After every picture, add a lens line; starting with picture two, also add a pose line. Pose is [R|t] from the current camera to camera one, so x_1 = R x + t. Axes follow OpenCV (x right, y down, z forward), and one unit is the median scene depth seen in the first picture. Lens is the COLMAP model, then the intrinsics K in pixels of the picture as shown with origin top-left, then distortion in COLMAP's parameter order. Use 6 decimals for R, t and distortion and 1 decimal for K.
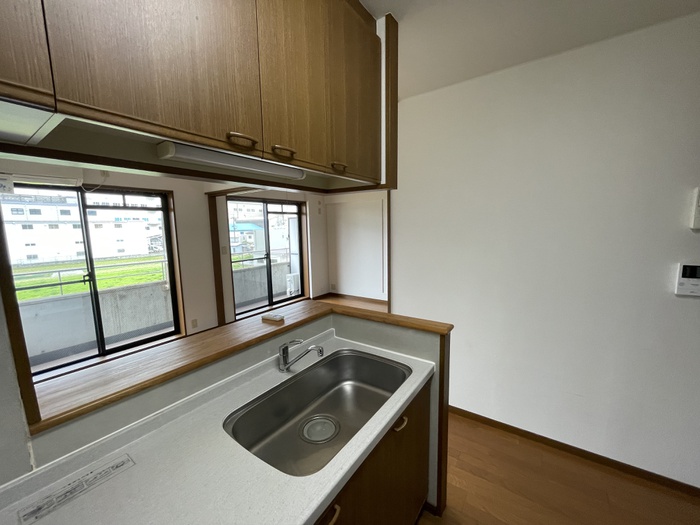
lens RADIAL K [[283.0, 0, 350.0], [0, 283.0, 262.5], [0, 0, 1]] dist [0.002245, 0.000597]
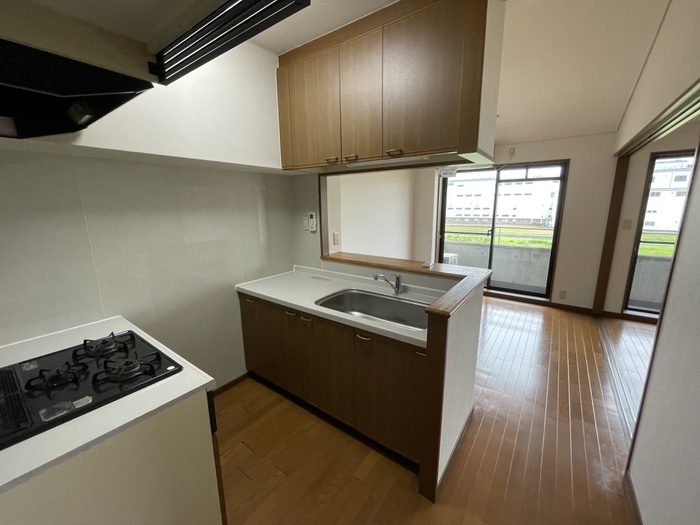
lens RADIAL K [[287.0, 0, 350.0], [0, 287.0, 262.5], [0, 0, 1]] dist [0.000843, -0.000113]
pose [[-0.014107, 0.222765, -0.974770, 0.509153], [-0.117640, 0.967727, 0.222858, -0.037236], [0.992956, 0.117816, 0.012555, 0.291897]]
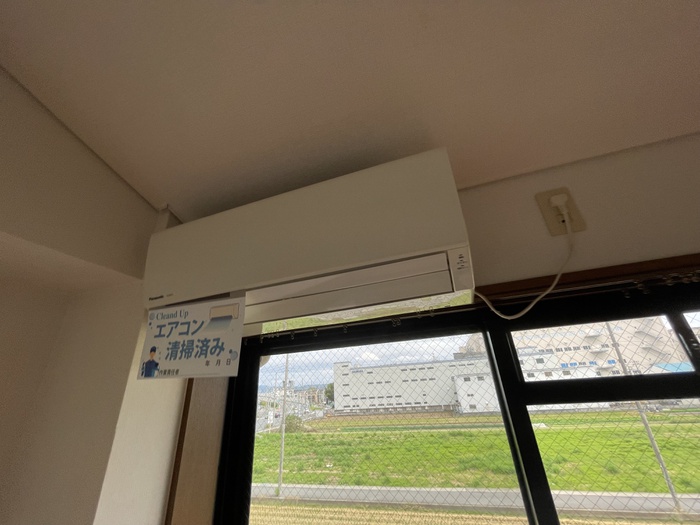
lens RADIAL K [[287.0, 0, 350.0], [0, 287.0, 262.5], [0, 0, 1]] dist [0.000843, -0.000113]
pose [[0.270454, -0.387816, -0.881166, -0.695007], [-0.072281, 0.904513, -0.420276, -0.176419], [0.960016, 0.177358, 0.216598, 0.765057]]
